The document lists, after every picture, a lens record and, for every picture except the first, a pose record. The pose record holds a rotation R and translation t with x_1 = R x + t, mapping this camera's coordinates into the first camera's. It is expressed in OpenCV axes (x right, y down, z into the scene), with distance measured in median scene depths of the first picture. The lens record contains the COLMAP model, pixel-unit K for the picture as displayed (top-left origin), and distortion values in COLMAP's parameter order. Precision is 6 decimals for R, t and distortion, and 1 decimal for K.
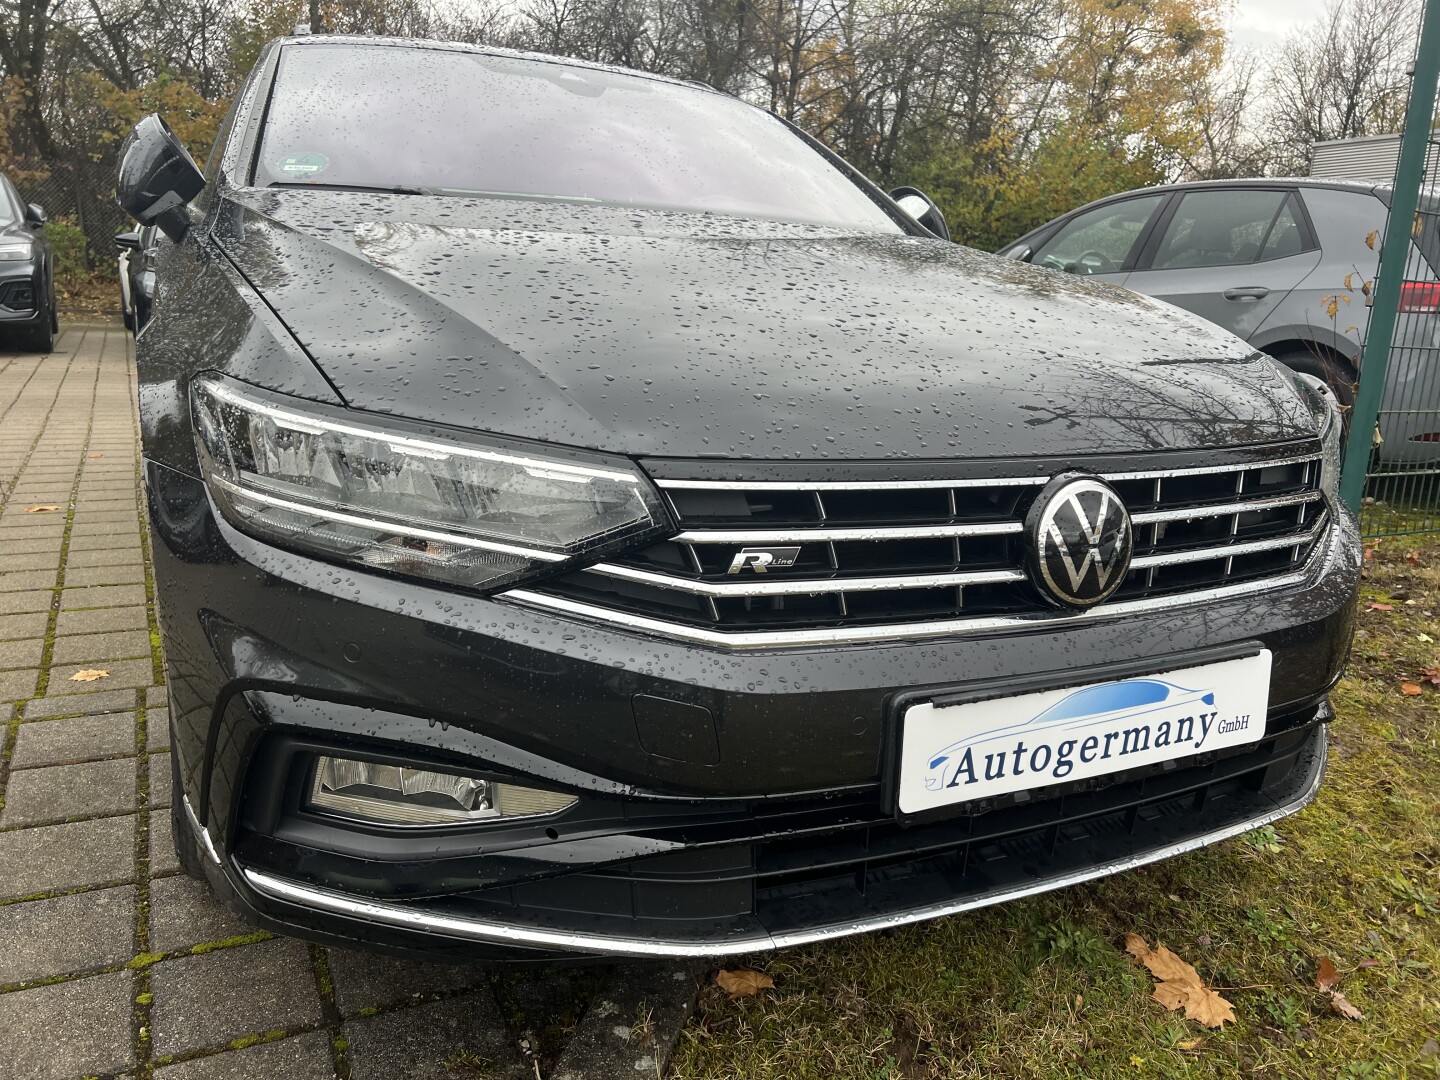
lens RADIAL K [[1087.5, 0, 730.8], [0, 1087.5, 544.9], [0, 0, 1]] dist [0.048500, -0.052109]
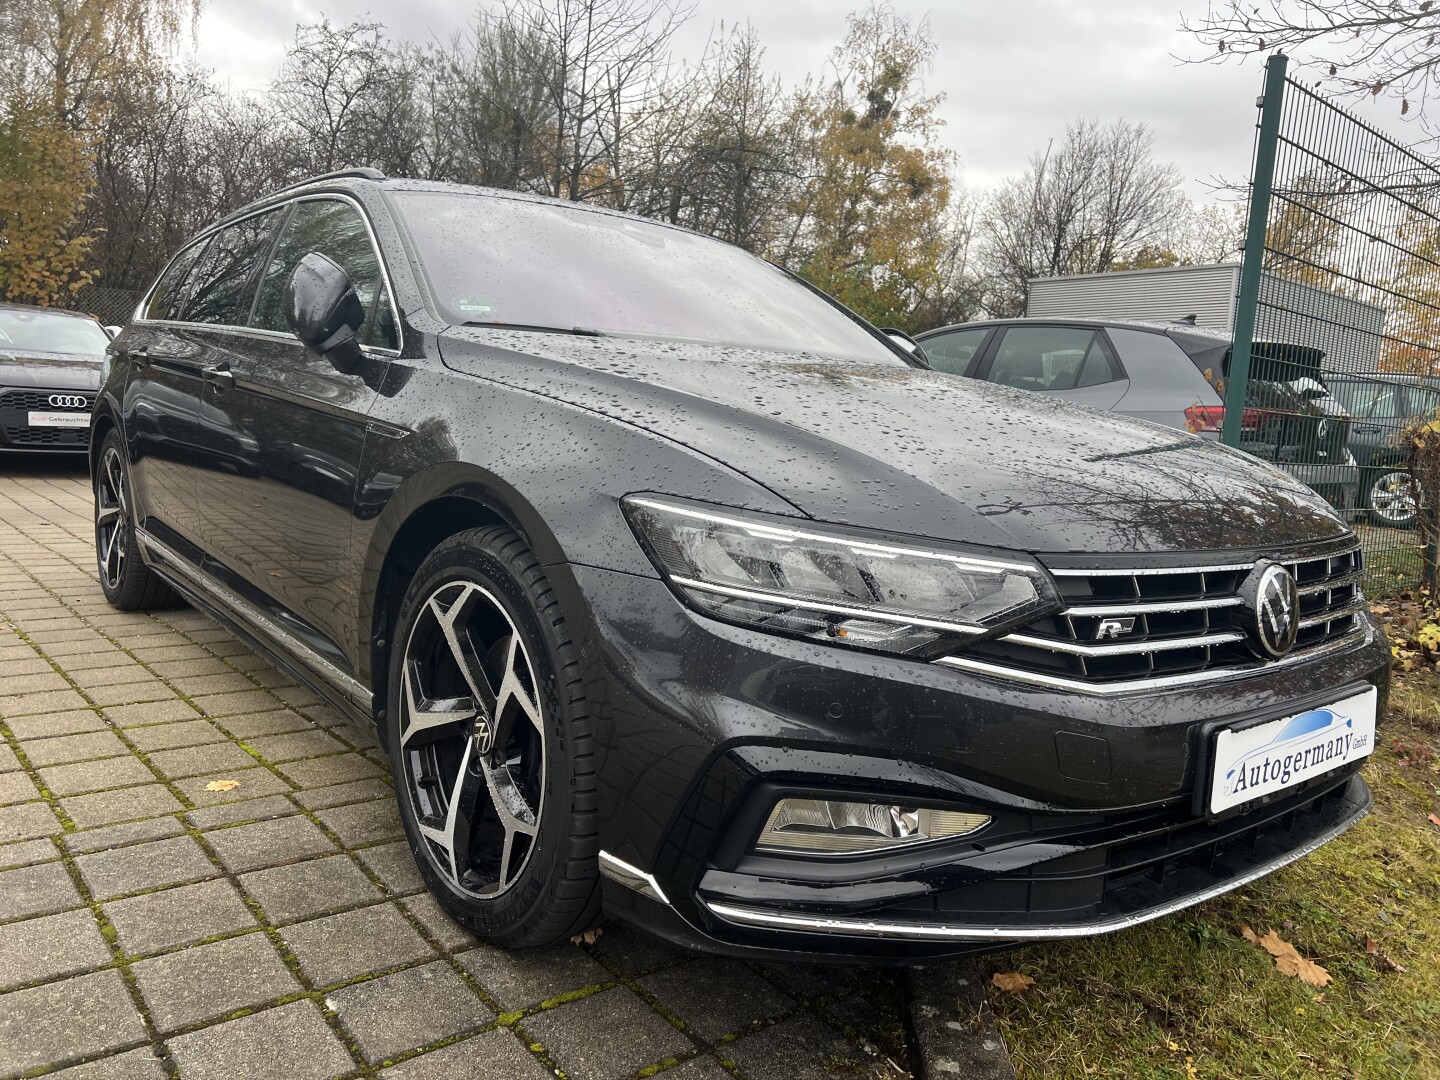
lens RADIAL K [[1087.5, 0, 730.7], [0, 1087.5, 548.0], [0, 0, 1]] dist [0.048500, -0.052109]
pose [[0.975044, -0.018219, 0.221263, -0.638321], [0.038636, 0.995344, -0.088302, 0.014567], [-0.218625, 0.094647, 0.971208, -0.191745]]
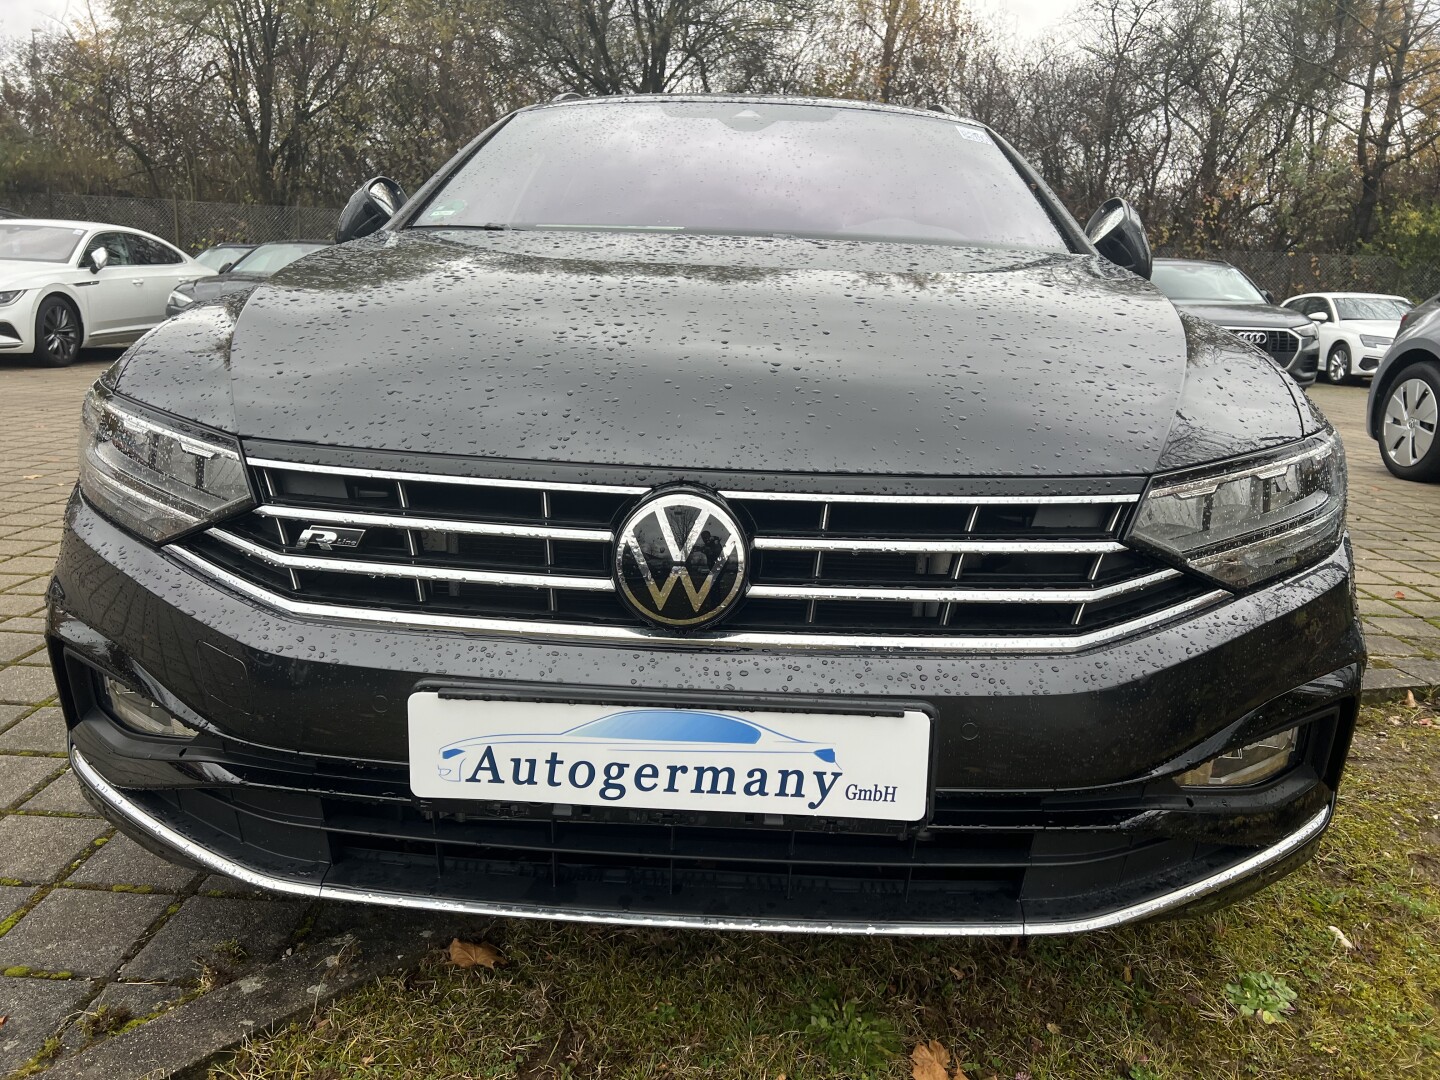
lens RADIAL K [[1087.5, 0, 732.3], [0, 1087.5, 544.4], [0, 0, 1]] dist [0.048500, -0.052109]
pose [[0.877103, 0.090696, -0.471661, 0.791948], [-0.107482, 0.994169, -0.008704, -0.011901], [0.468122, 0.058329, 0.881737, 0.190943]]
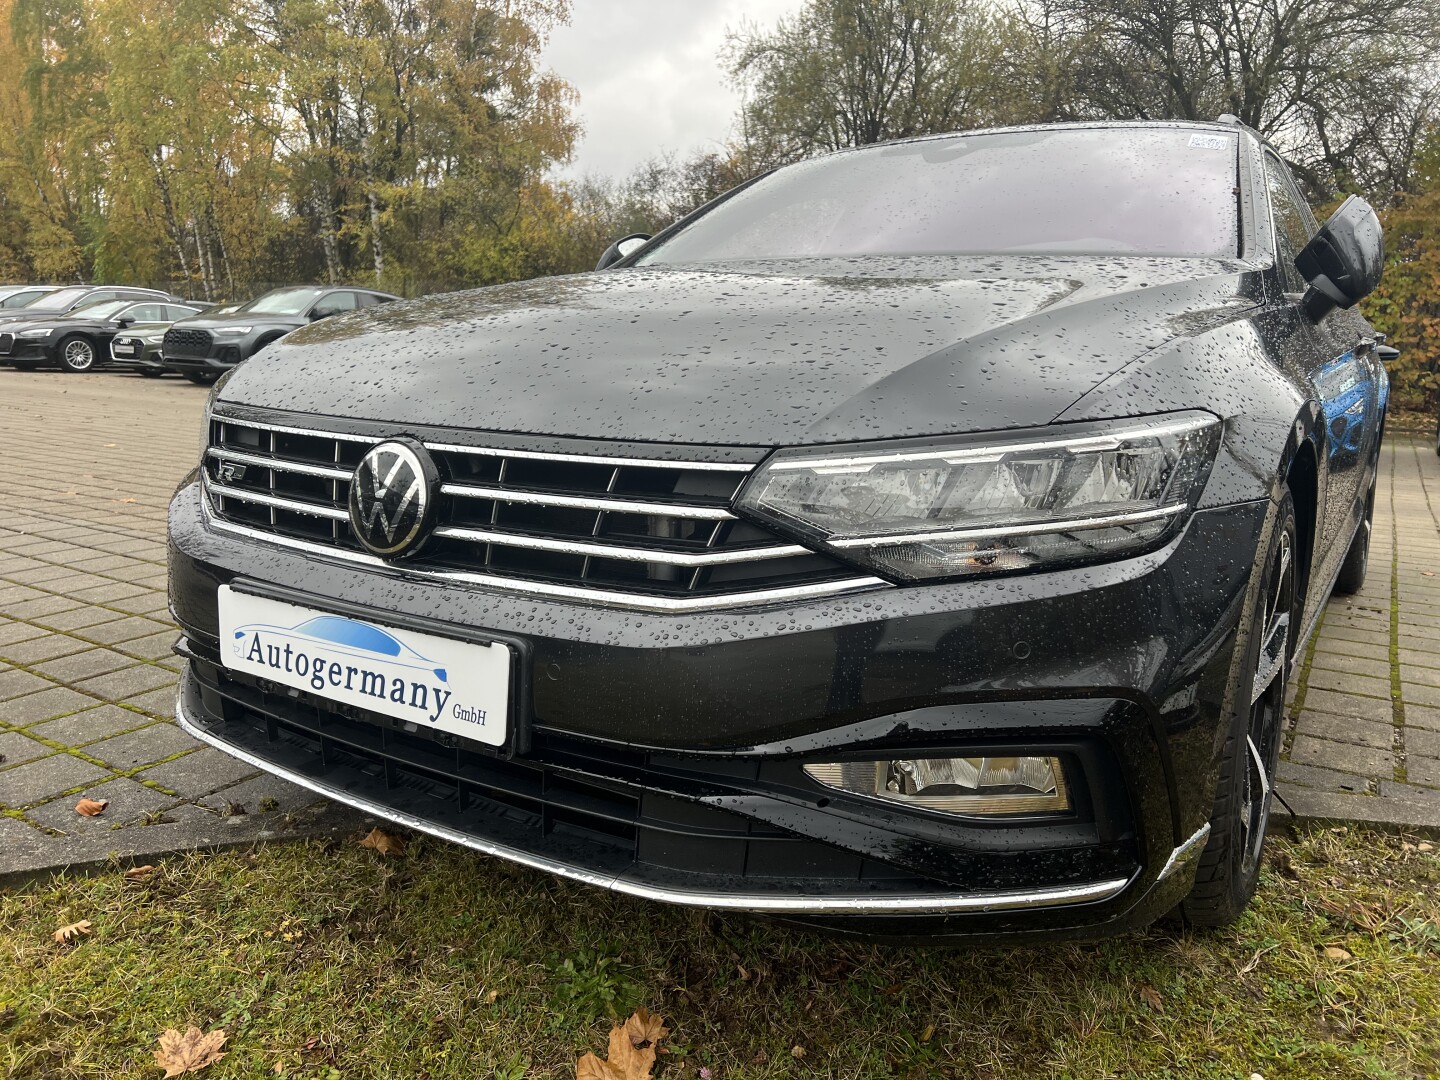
lens RADIAL K [[1087.5, 0, 734.5], [0, 1087.5, 548.0], [0, 0, 1]] dist [0.048500, -0.052109]
pose [[0.506264, 0.117622, -0.854319, 1.442669], [-0.205924, 0.978486, 0.012688, -0.038662], [0.837432, 0.169501, 0.519593, 0.714453]]
